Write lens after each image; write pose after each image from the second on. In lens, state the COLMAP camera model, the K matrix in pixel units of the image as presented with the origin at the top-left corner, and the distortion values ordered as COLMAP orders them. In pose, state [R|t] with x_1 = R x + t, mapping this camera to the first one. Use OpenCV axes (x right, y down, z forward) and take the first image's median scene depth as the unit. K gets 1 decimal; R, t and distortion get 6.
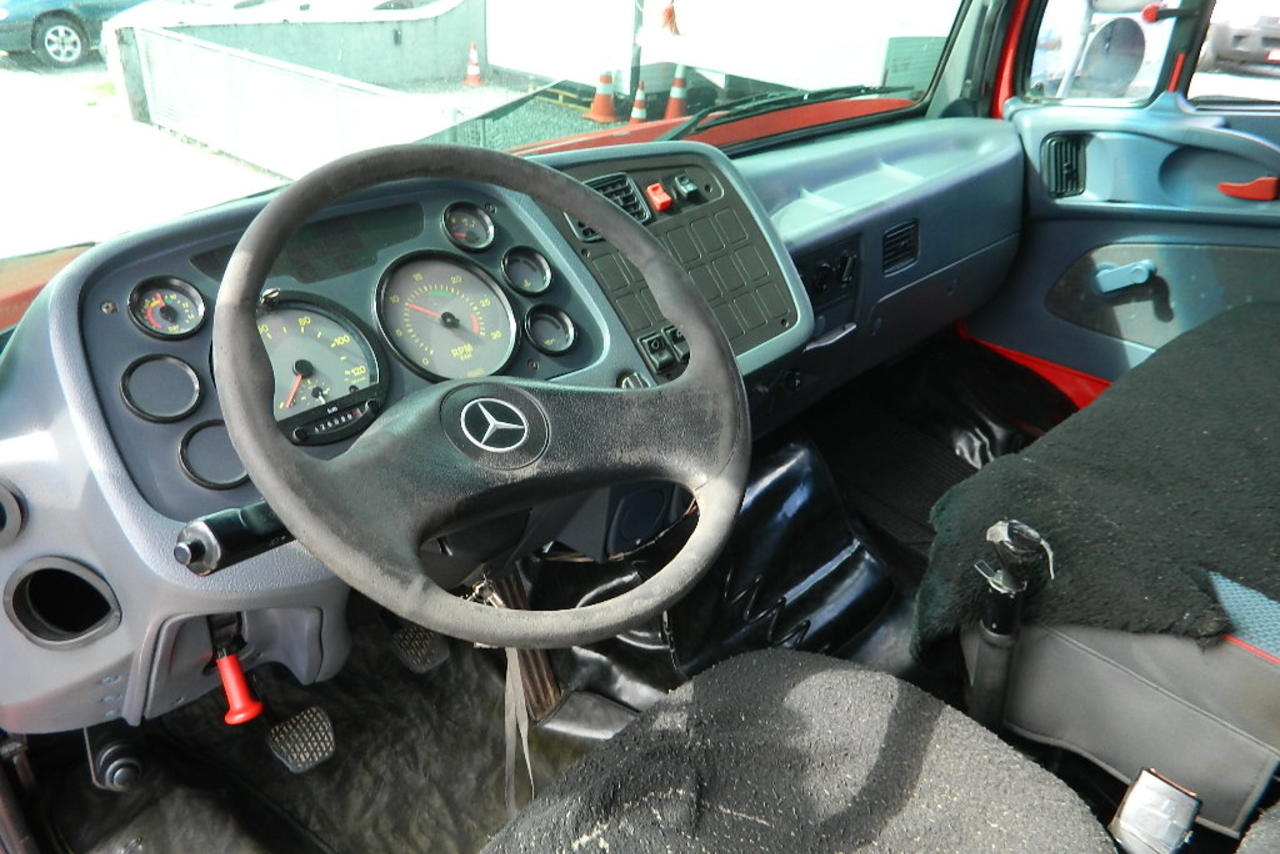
lens RADIAL K [[963.2, 0, 640.0], [0, 963.2, 427.0], [0, 0, 1]] dist [-0.001119, -0.001835]
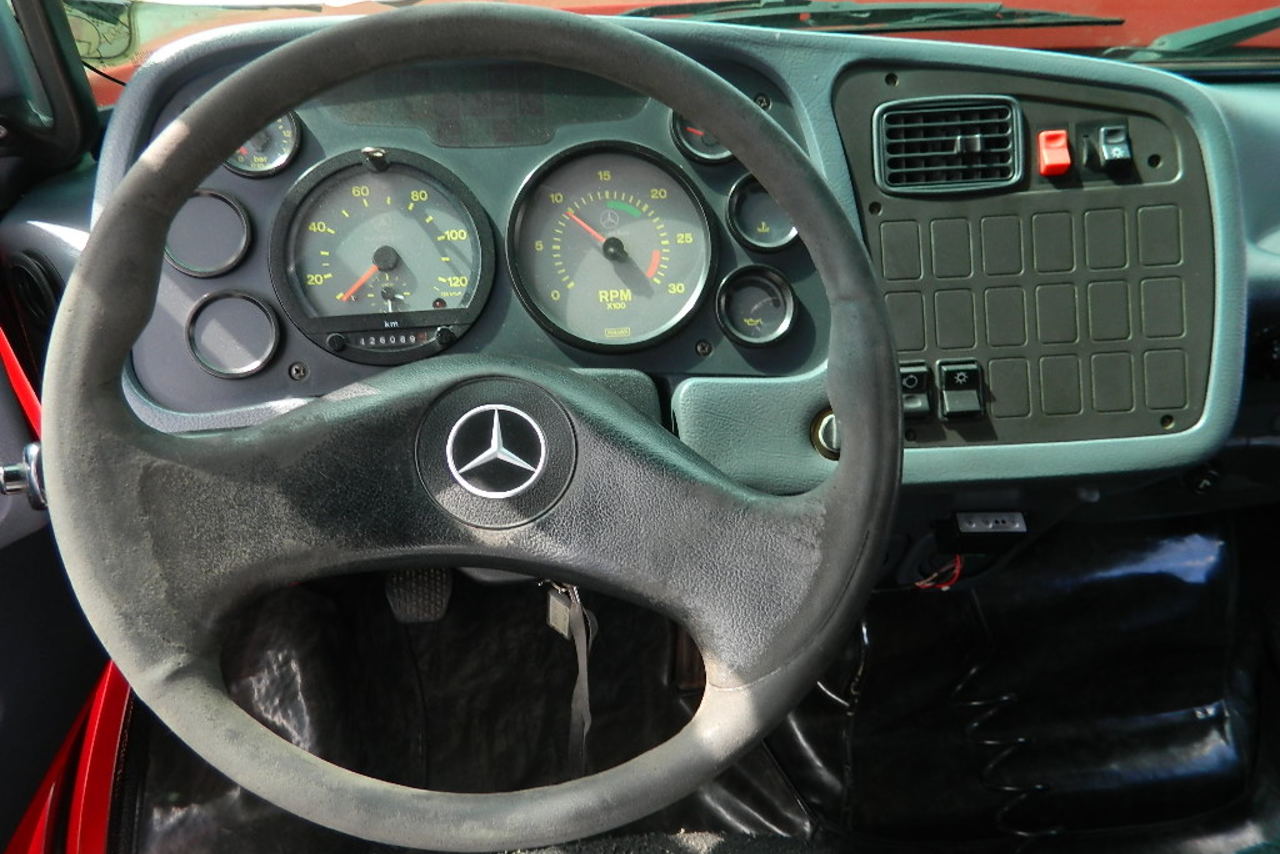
lens RADIAL K [[963.2, 0, 640.0], [0, 963.2, 427.0], [0, 0, 1]] dist [-0.001119, -0.001835]
pose [[0.785590, 0.444947, -0.429966, 0.183736], [-0.333218, 0.889755, 0.311932, -0.222323], [0.521358, -0.101778, 0.847247, 0.384944]]
